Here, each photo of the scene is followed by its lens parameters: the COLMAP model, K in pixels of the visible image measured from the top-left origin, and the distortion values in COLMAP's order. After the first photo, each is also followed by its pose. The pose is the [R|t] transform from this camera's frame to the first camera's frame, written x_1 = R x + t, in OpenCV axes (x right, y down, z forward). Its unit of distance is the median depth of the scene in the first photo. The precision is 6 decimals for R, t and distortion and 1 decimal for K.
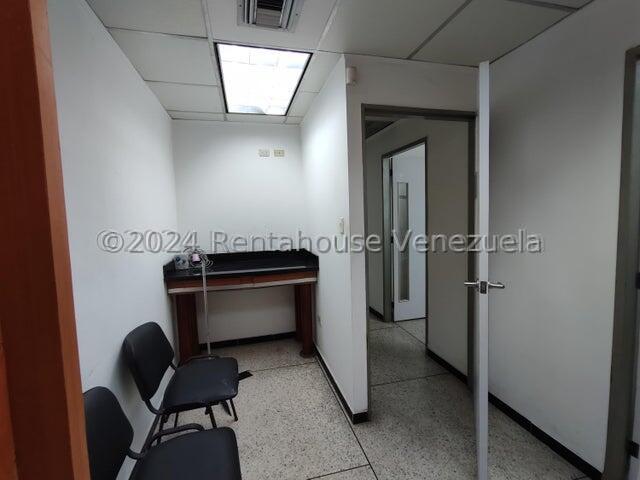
lens RADIAL K [[291.0, 0, 321.6], [0, 291.0, 236.9], [0, 0, 1]] dist [0.000365, 0.001862]
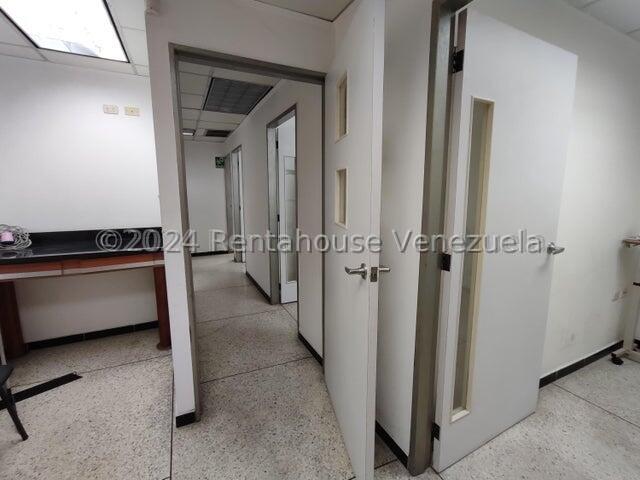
lens RADIAL K [[291.0, 0, 315.7], [0, 291.0, 237.7], [0, 0, 1]] dist [0.000365, 0.001862]
pose [[0.982233, 0.001310, 0.187662, 0.232755], [-0.015191, 0.997249, 0.072550, 0.003220], [-0.187050, -0.074111, 0.979551, 0.070115]]
